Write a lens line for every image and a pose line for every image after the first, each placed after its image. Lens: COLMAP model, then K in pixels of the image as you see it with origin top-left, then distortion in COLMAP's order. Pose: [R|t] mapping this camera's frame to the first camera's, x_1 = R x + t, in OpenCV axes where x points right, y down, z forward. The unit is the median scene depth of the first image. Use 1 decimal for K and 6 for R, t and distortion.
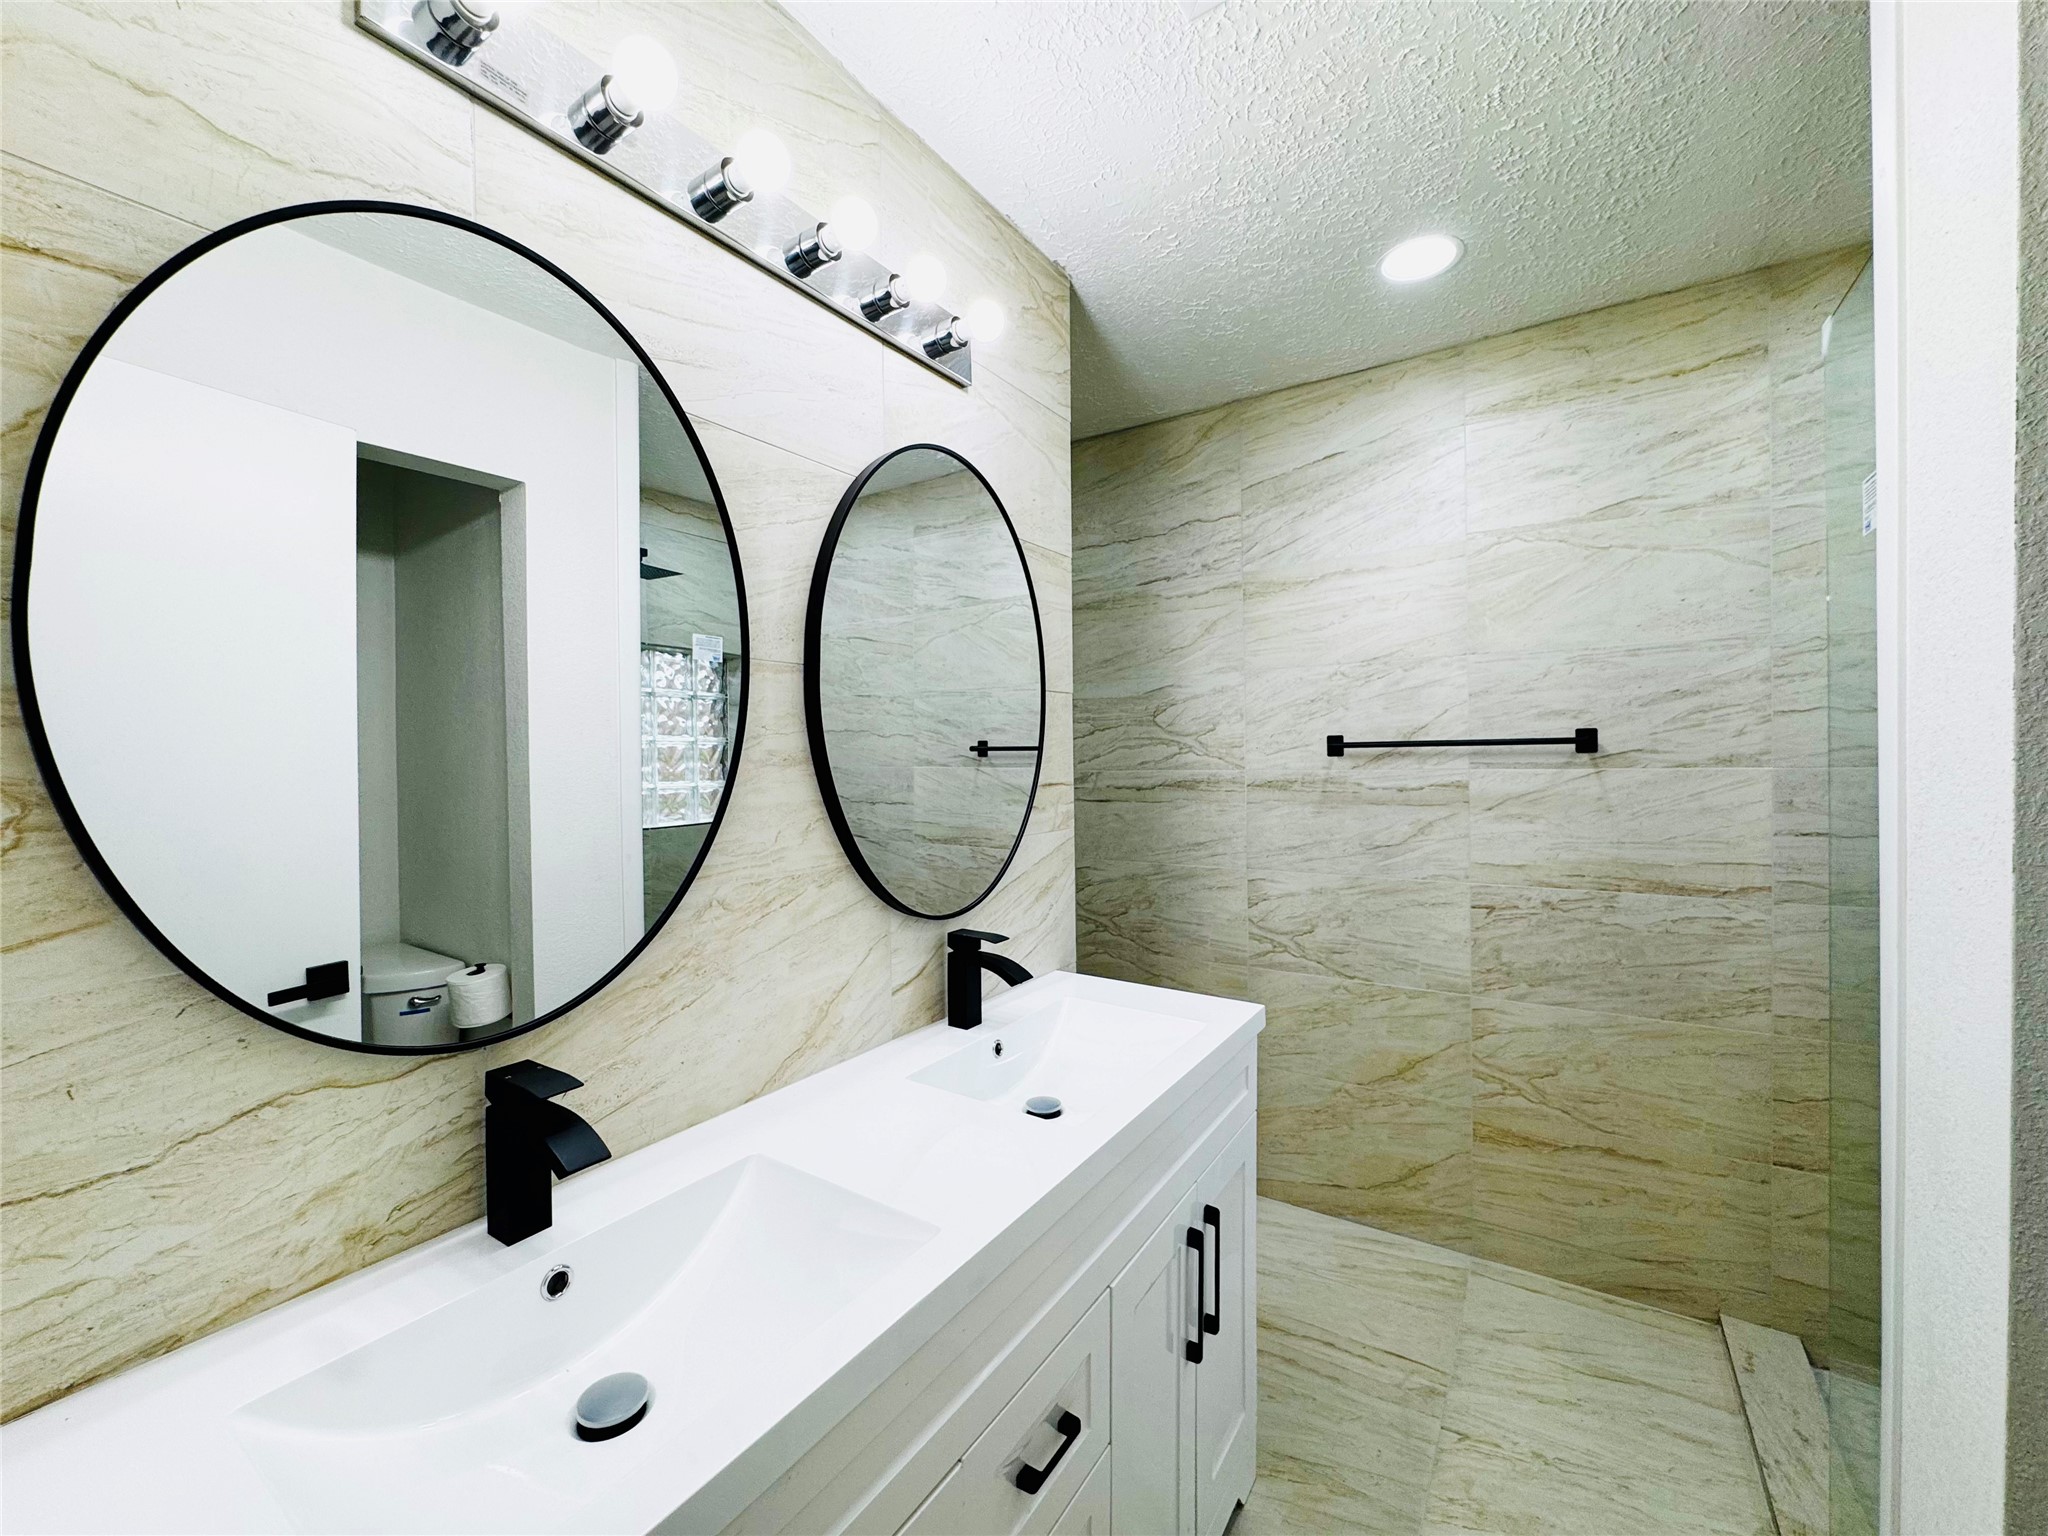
lens RADIAL K [[817.1, 0, 1021.1], [0, 817.1, 766.1], [0, 0, 1]] dist [-0.003205, -0.000215]
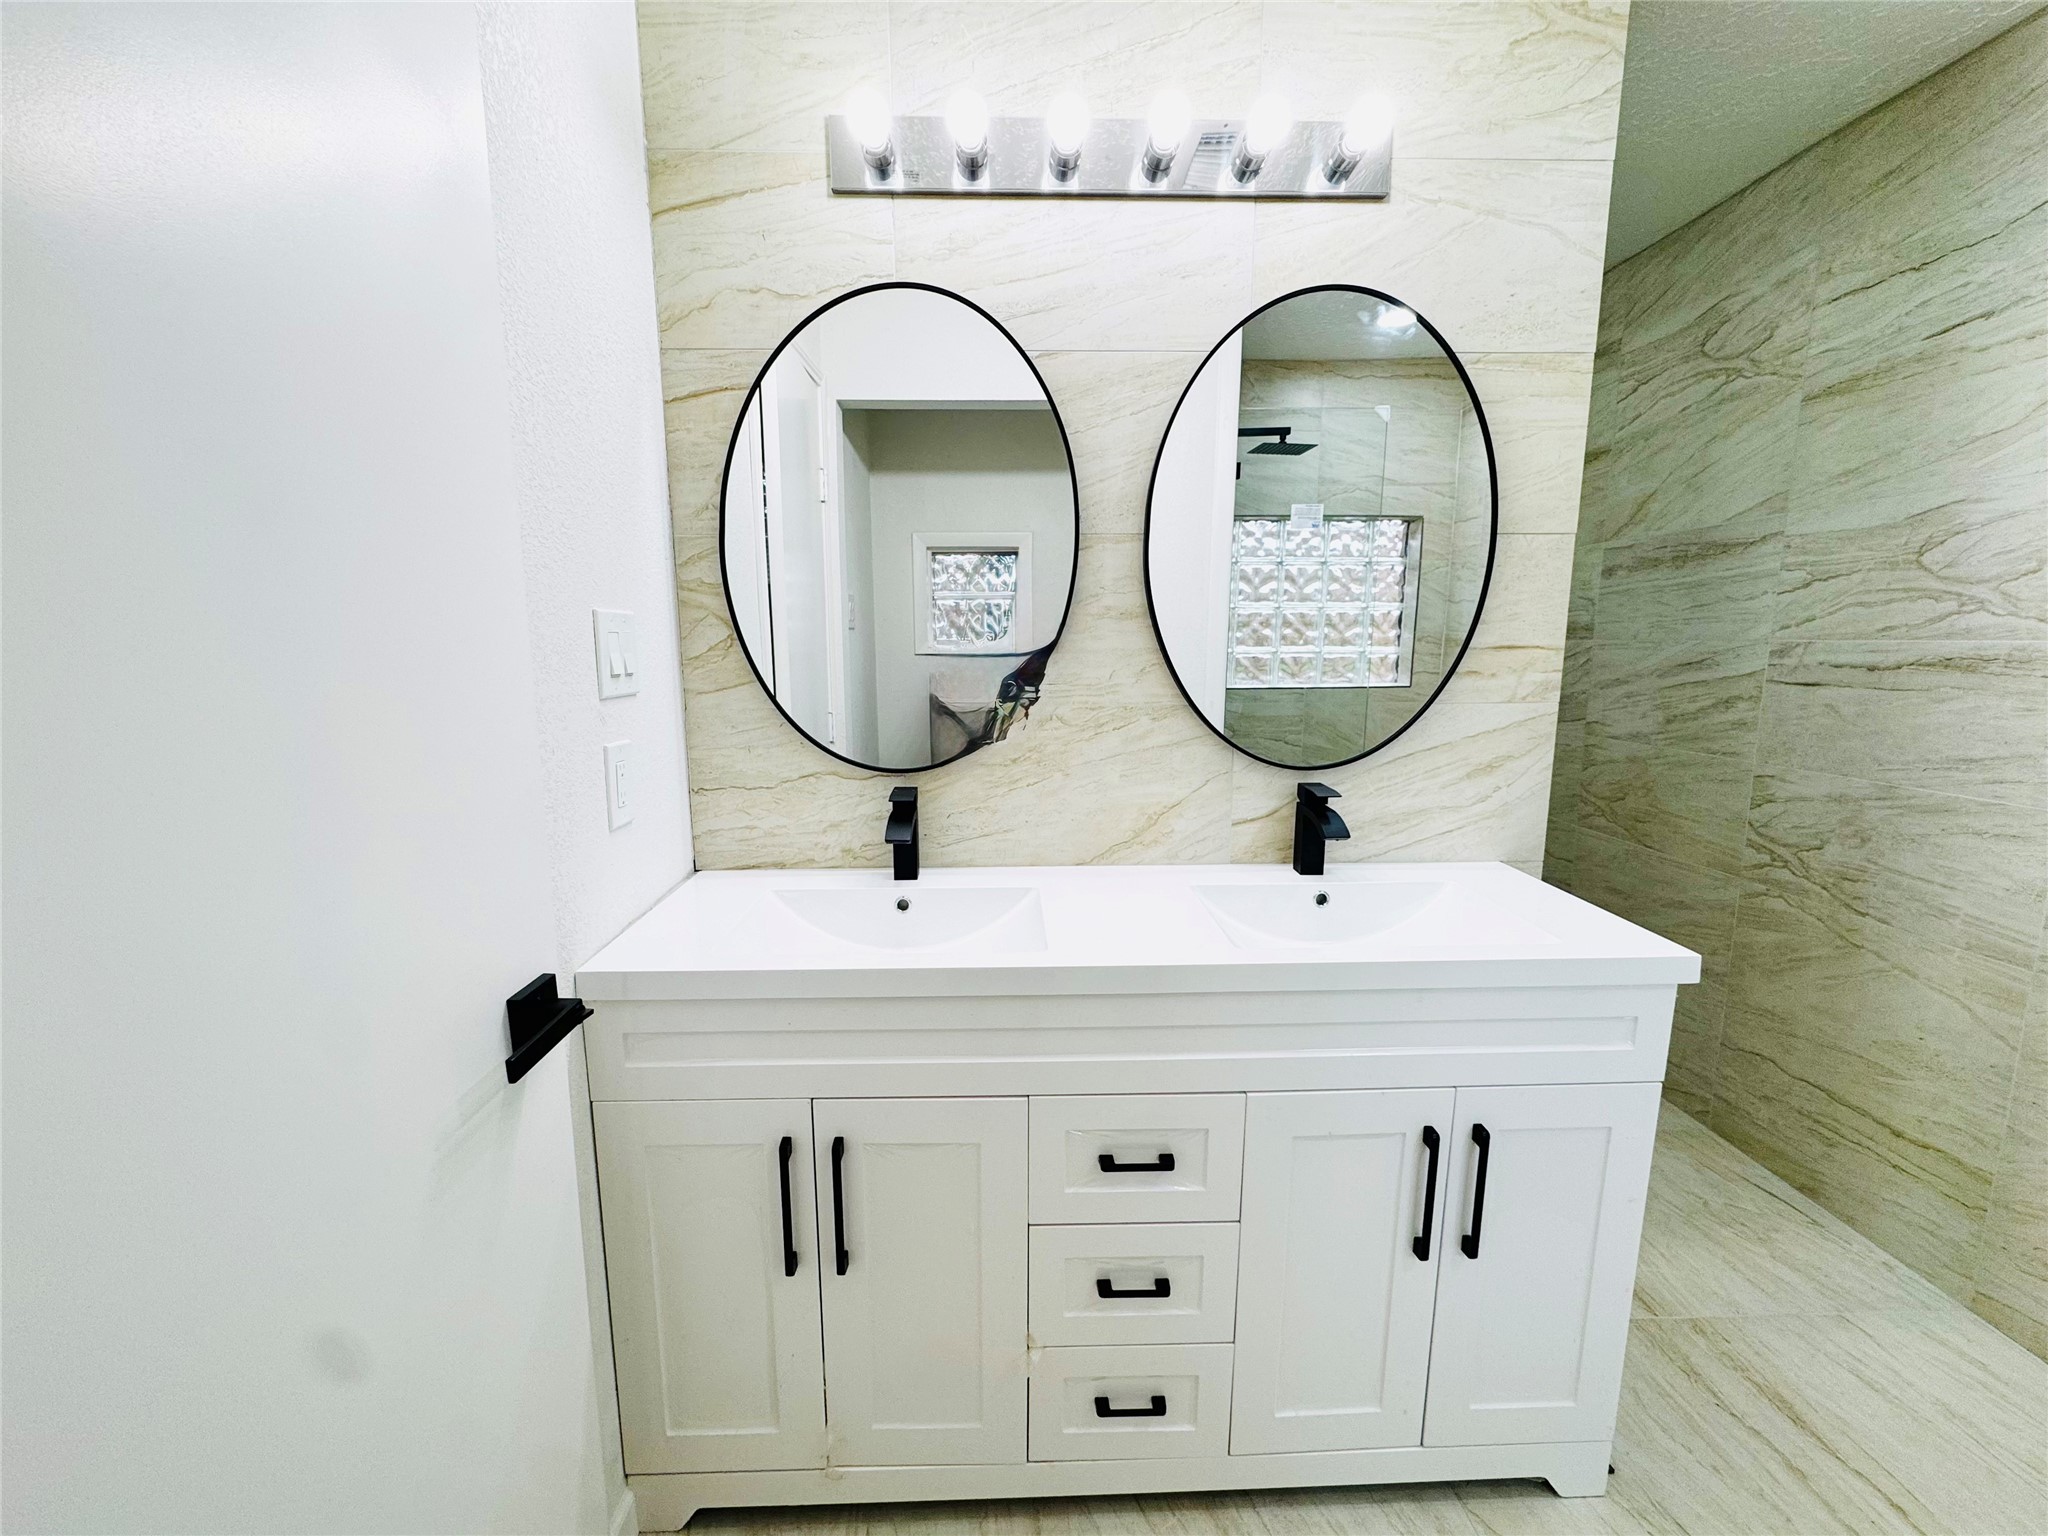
lens RADIAL K [[817.1, 0, 1015.8], [0, 817.1, 763.0], [0, 0, 1]] dist [-0.003205, -0.000215]
pose [[0.577852, 0.137947, -0.804399, 0.430633], [-0.014704, 0.987212, 0.158735, 0.014133], [0.816009, -0.079898, 0.572490, 0.084015]]
